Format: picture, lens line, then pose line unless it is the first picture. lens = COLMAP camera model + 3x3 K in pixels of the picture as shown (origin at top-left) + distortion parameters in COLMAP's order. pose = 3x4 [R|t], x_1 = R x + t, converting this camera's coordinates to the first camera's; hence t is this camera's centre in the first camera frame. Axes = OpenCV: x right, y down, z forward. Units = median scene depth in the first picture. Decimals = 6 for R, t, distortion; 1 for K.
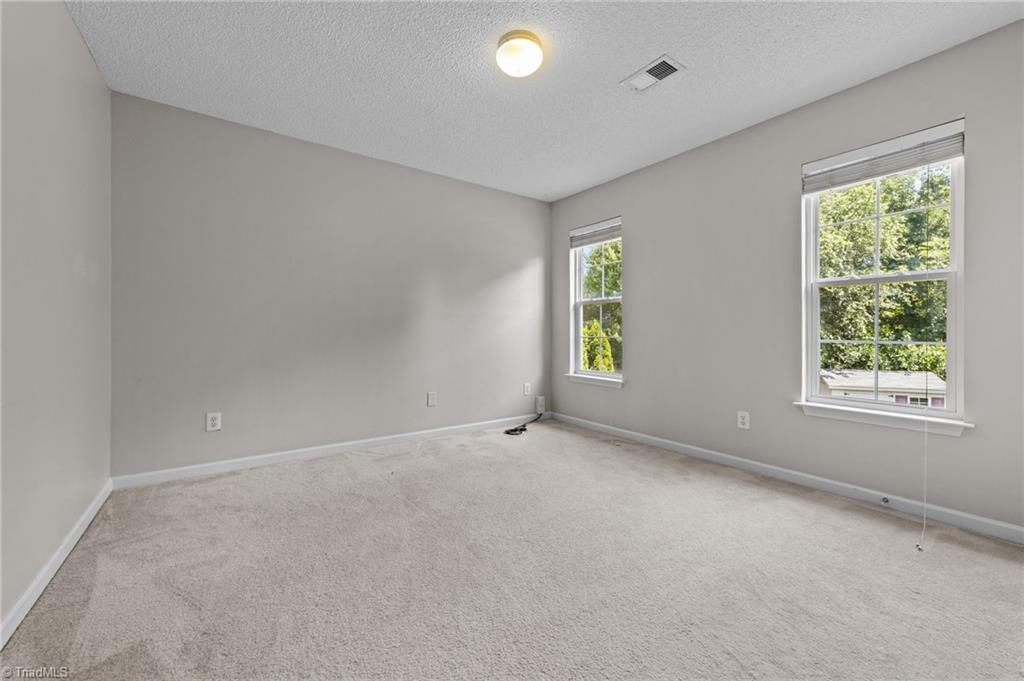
lens RADIAL K [[398.8, 0, 512.6], [0, 398.8, 335.2], [0, 0, 1]] dist [-0.000111, 0.001763]
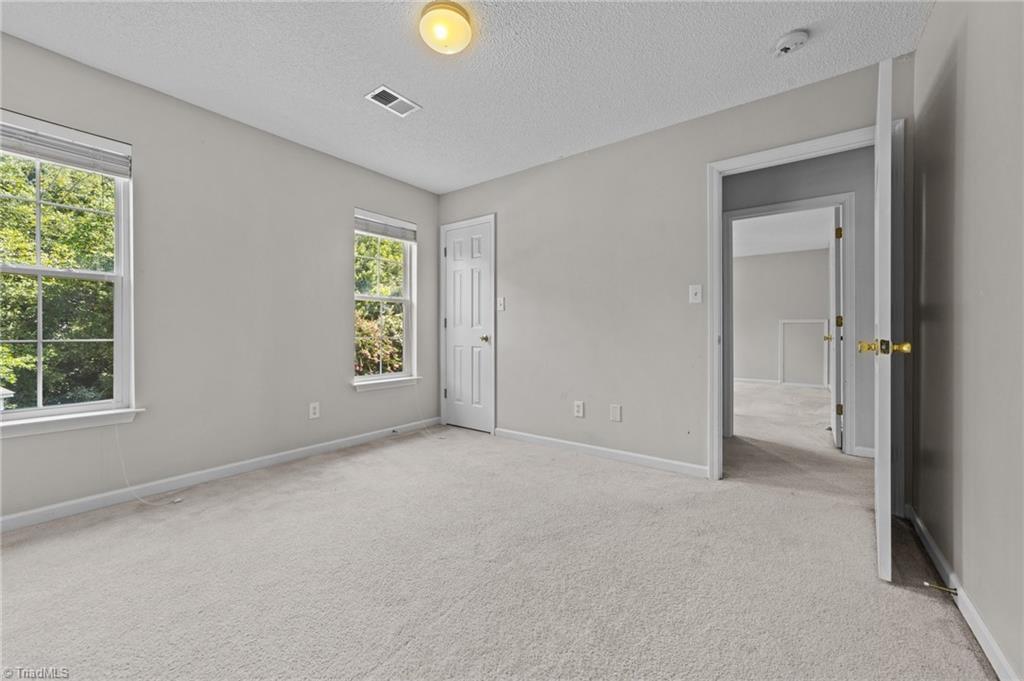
lens RADIAL K [[398.8, 0, 475.5], [0, 398.8, 338.3], [0, 0, 1]] dist [-0.000111, 0.001763]
pose [[-0.236696, -0.017051, 0.971434, -0.609263], [0.006024, 0.999801, 0.019017, -0.007206], [-0.971565, 0.010353, -0.236546, 0.824208]]
